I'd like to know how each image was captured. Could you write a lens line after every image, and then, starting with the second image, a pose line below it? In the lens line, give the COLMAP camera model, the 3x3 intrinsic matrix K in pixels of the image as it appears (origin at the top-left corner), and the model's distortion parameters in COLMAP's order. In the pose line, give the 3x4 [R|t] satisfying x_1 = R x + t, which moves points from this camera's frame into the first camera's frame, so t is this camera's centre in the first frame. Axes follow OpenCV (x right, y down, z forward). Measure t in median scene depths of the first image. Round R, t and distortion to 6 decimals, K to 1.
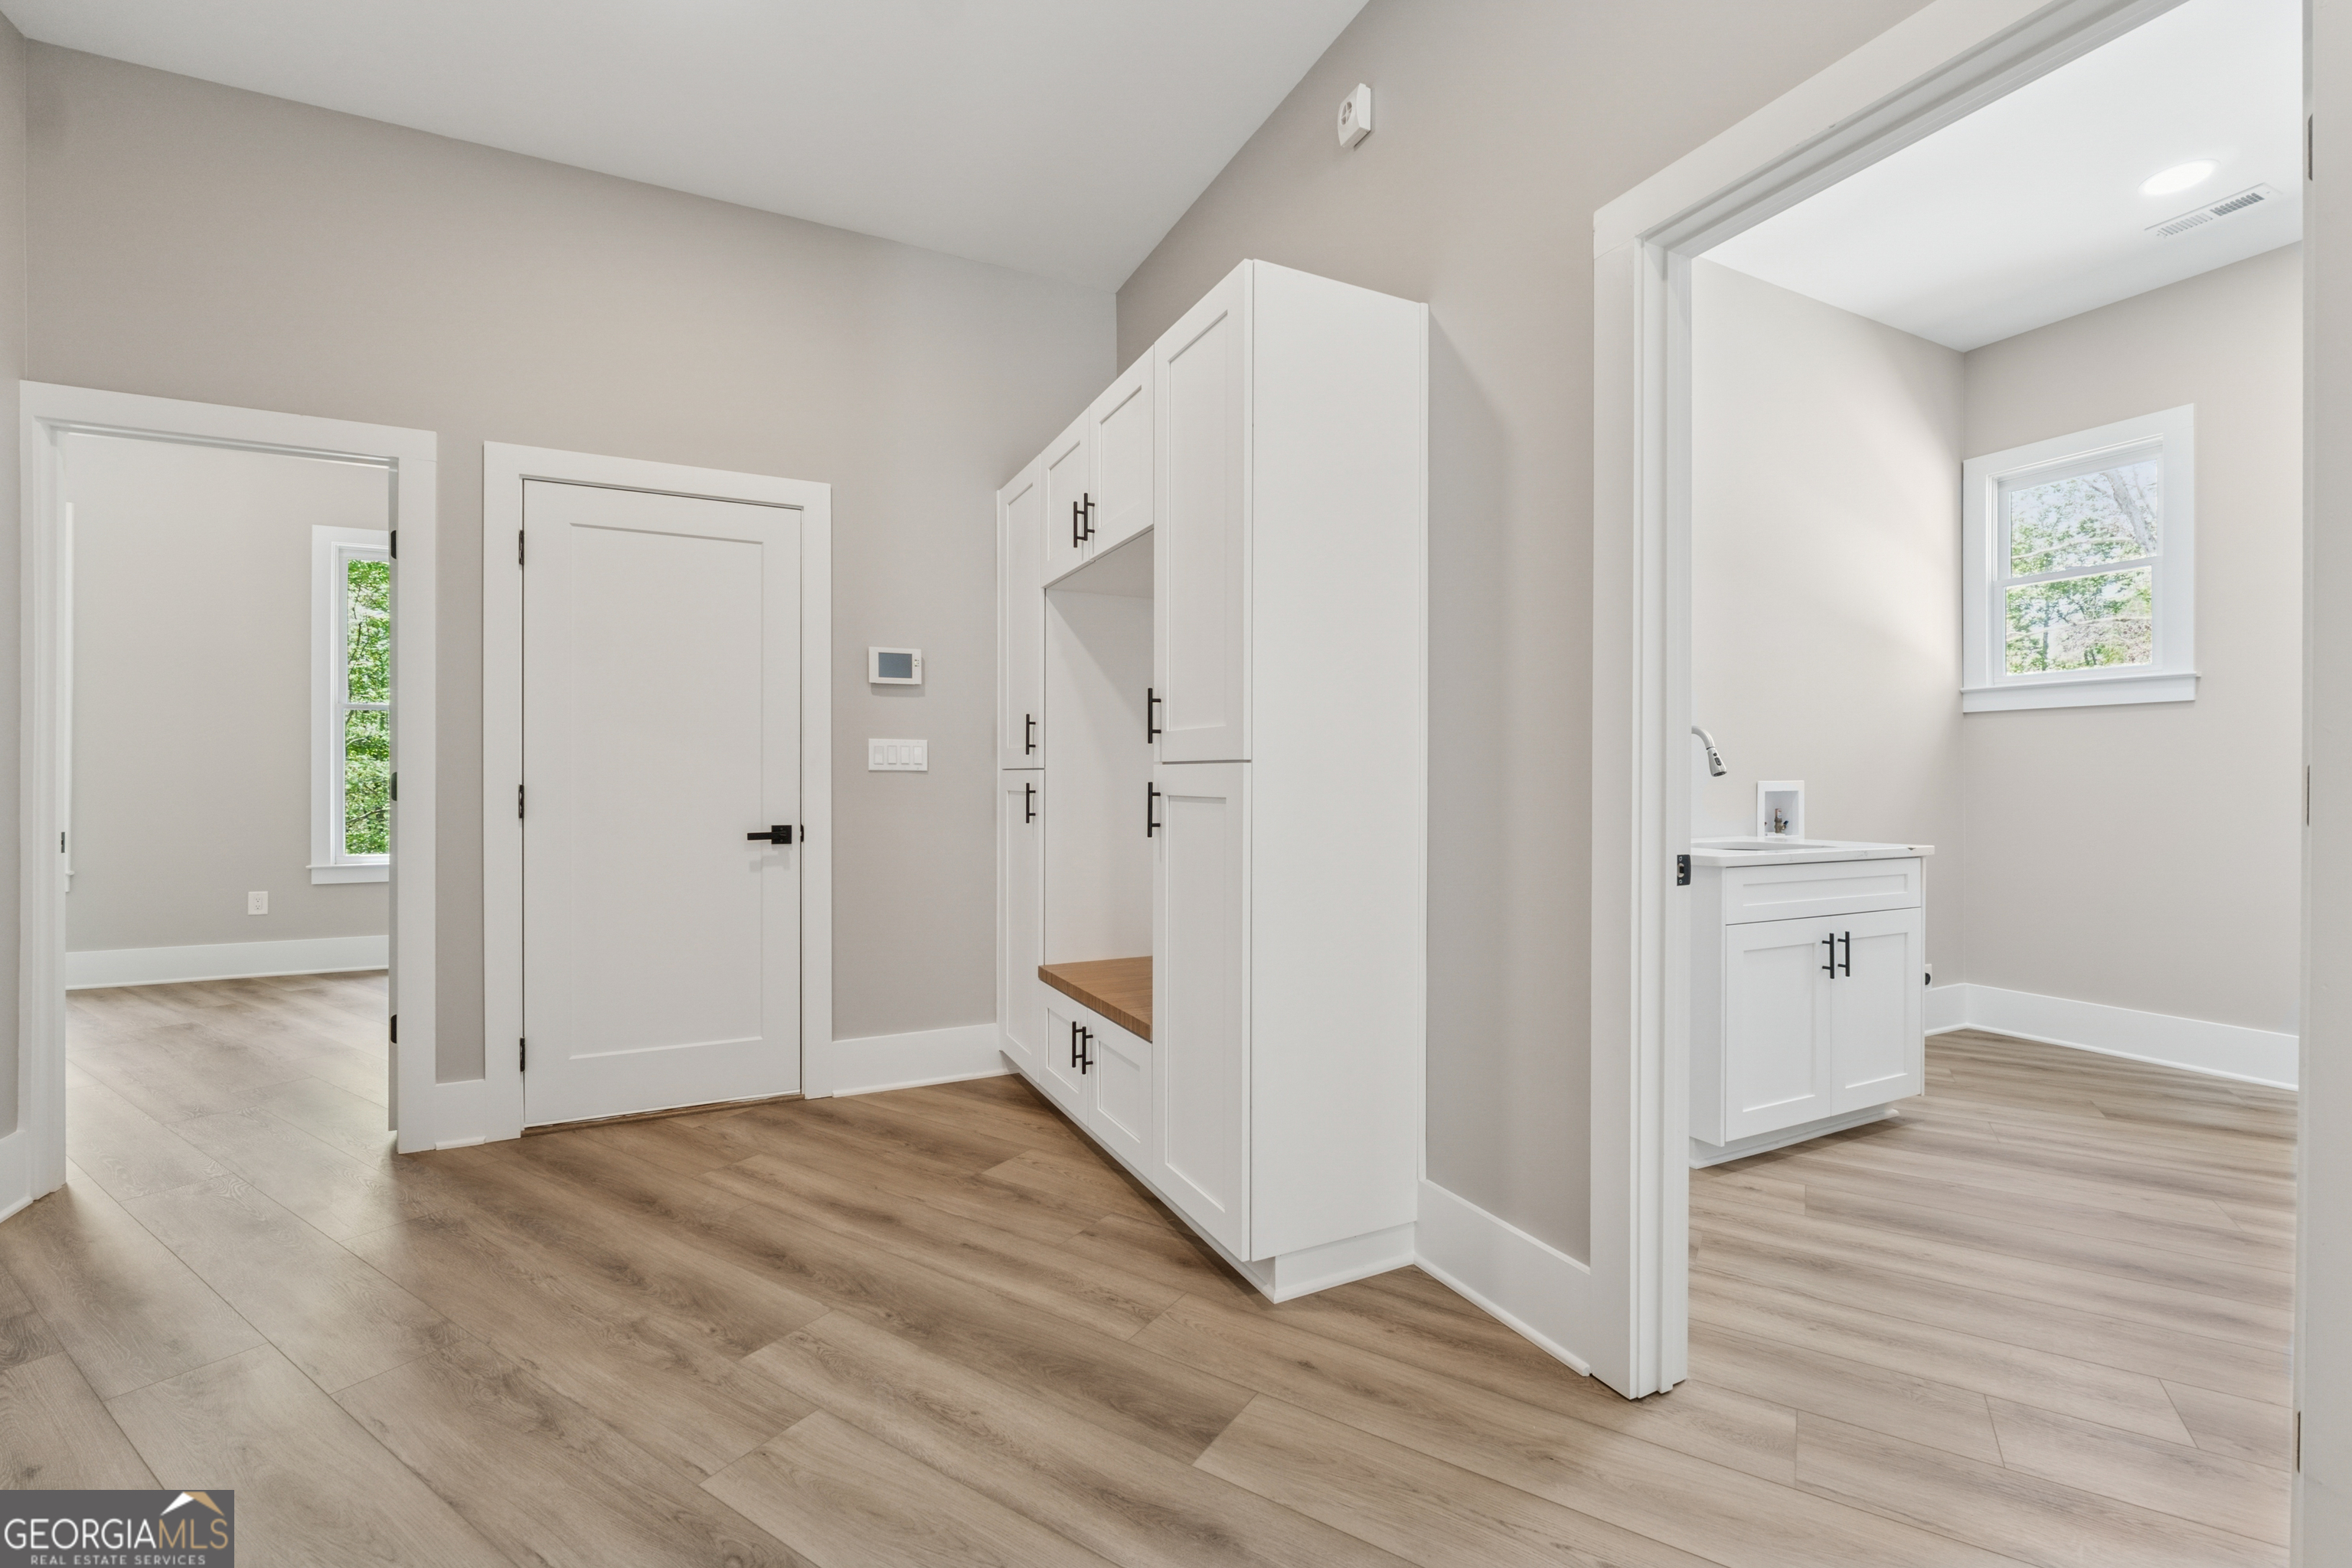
lens RADIAL K [[982.5, 0, 1176.0], [0, 982.5, 784.0], [0, 0, 1]] dist [-0.001508, -0.003507]
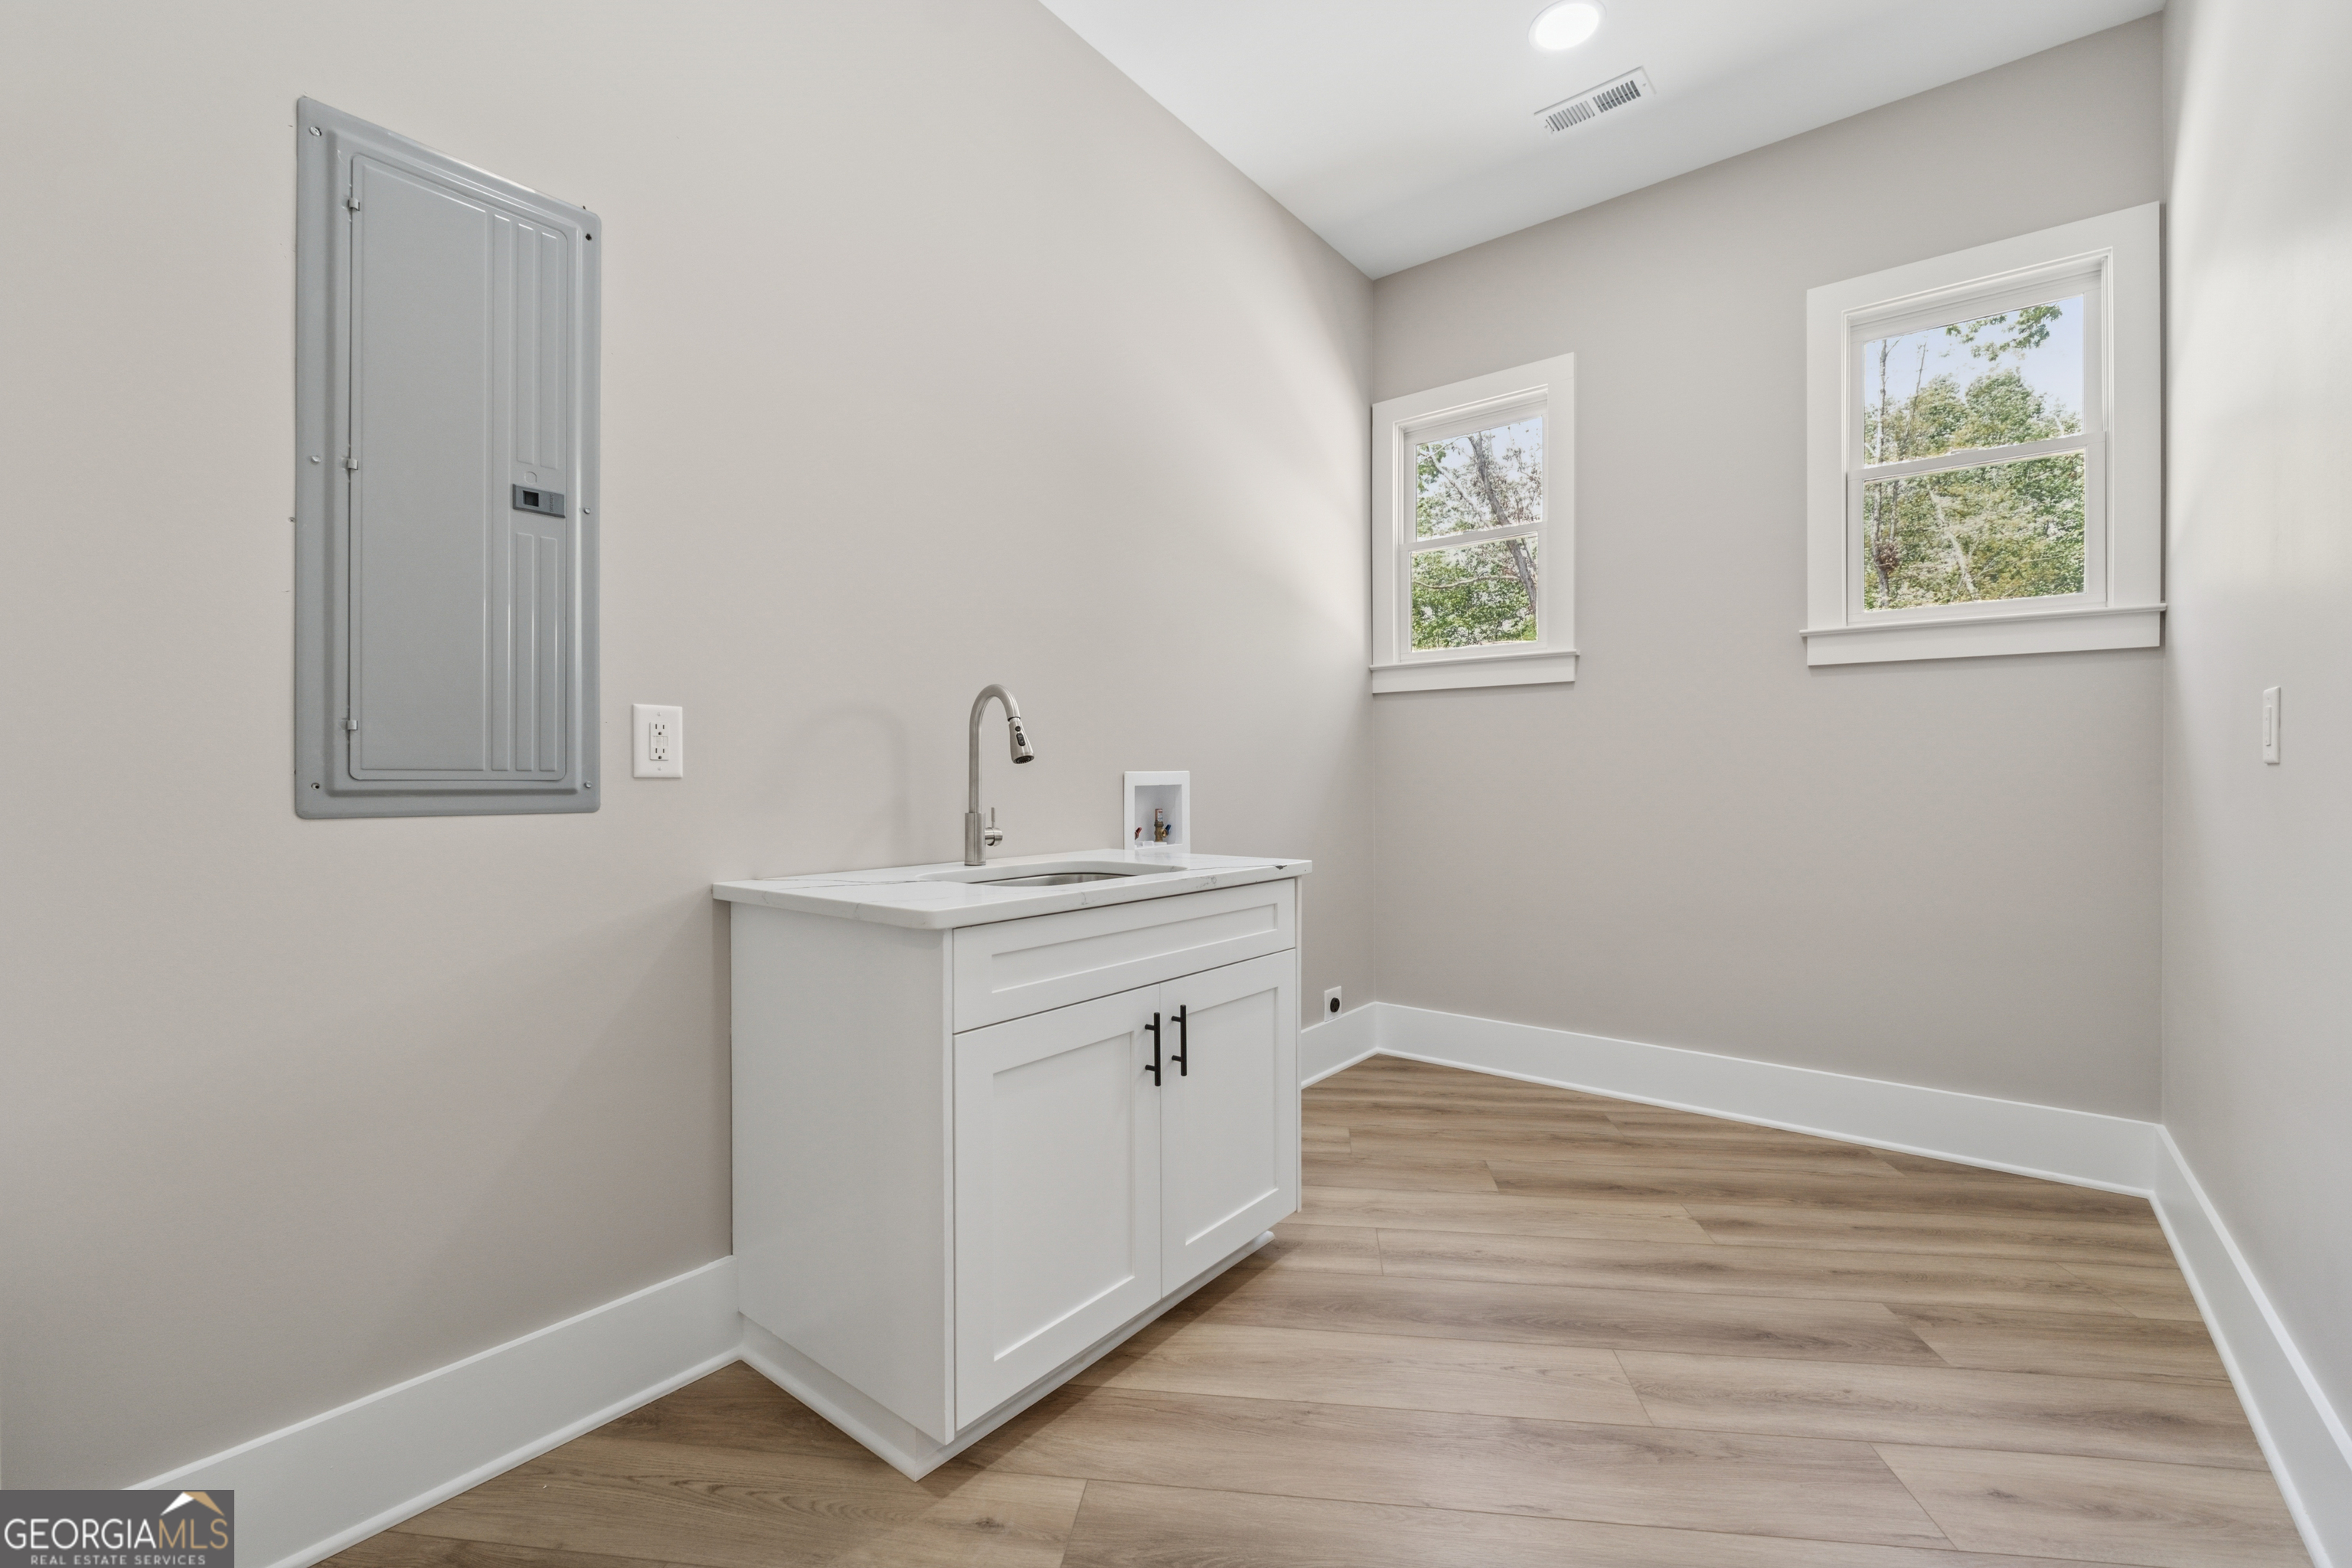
lens RADIAL K [[982.5, 0, 1176.0], [0, 982.5, 784.0], [0, 0, 1]] dist [-0.001508, -0.003507]
pose [[0.905817, -0.007615, 0.423600, 0.338025], [0.005105, 0.999962, 0.007061, 0.001314], [-0.423638, -0.004234, 0.905822, 0.347838]]
